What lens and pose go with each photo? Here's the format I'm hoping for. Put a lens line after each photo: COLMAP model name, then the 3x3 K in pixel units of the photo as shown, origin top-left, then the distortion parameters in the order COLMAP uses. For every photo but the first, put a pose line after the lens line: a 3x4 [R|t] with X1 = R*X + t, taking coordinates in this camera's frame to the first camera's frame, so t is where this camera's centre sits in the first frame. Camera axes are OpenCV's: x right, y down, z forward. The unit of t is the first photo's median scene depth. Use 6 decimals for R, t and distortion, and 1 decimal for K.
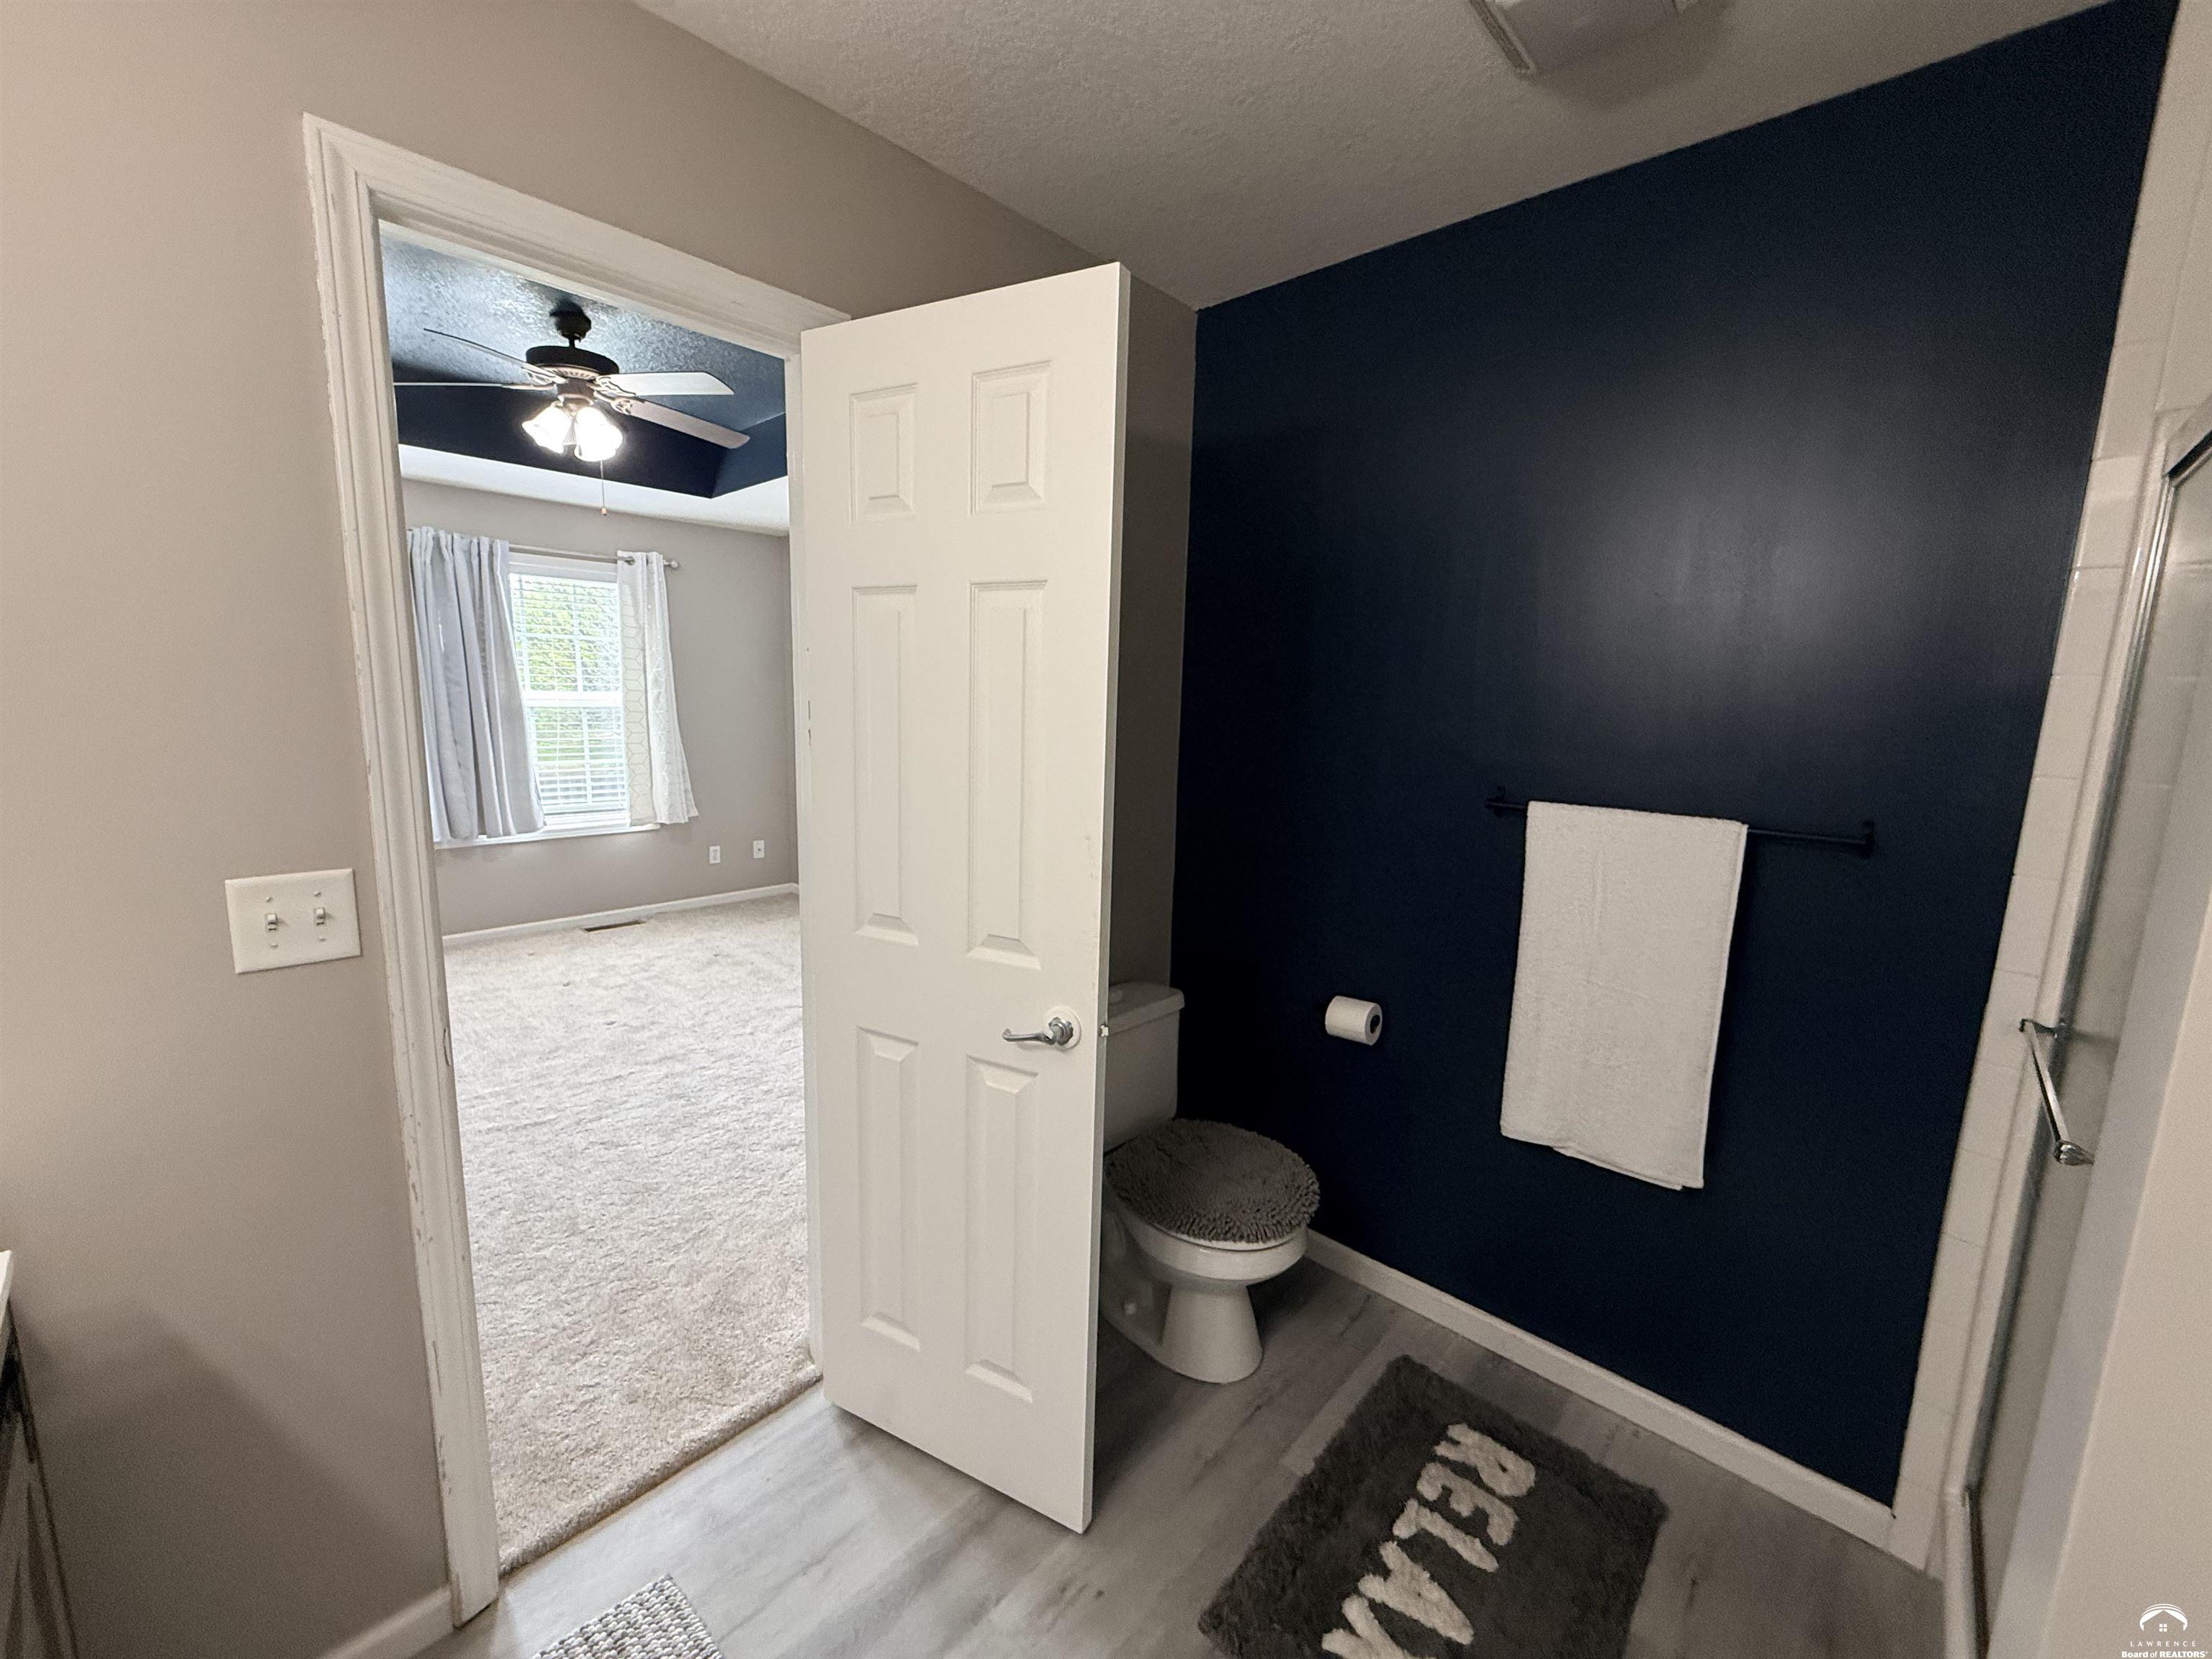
lens RADIAL K [[875.1, 0, 1100.8], [0, 875.1, 831.9], [0, 0, 1]] dist [-0.004062, 0.000724]
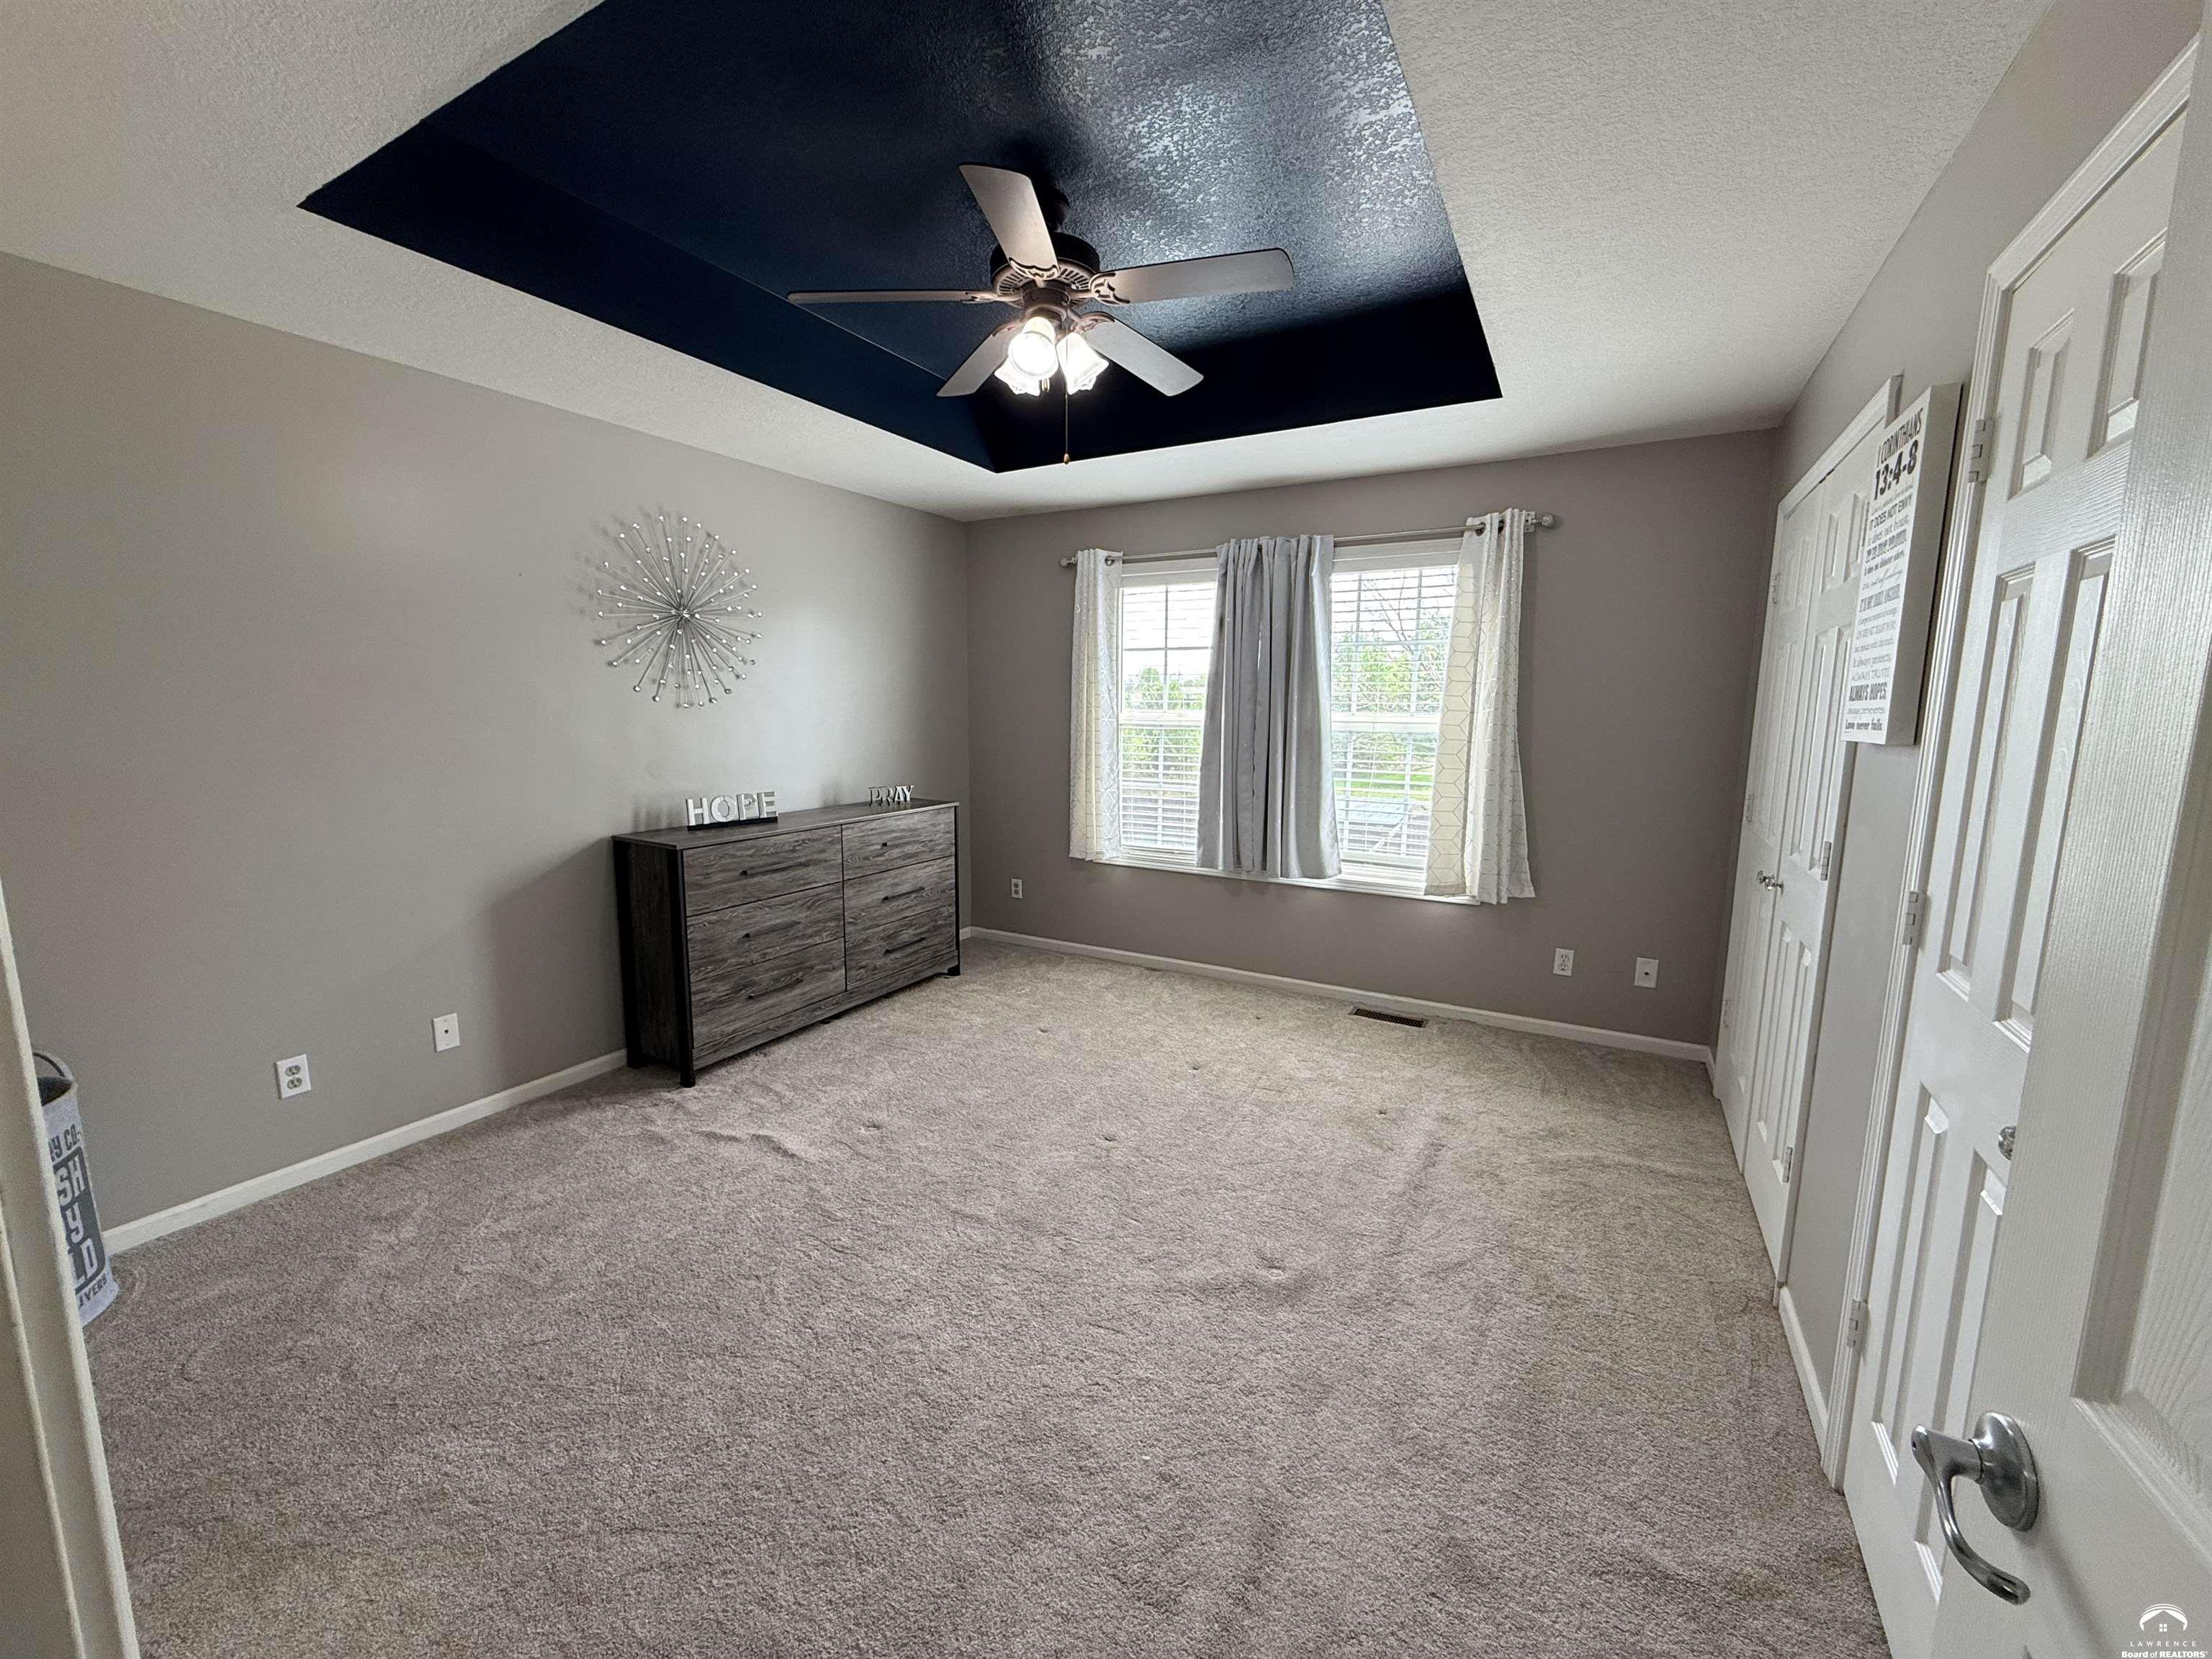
lens RADIAL K [[875.1, 0, 1099.1], [0, 875.1, 826.5], [0, 0, 1]] dist [-0.004062, 0.000724]
pose [[0.220935, 0.118252, -0.968093, 0.113258], [-0.150198, 0.984906, 0.086028, -0.087791], [0.963654, 0.126399, 0.235362, 0.574163]]
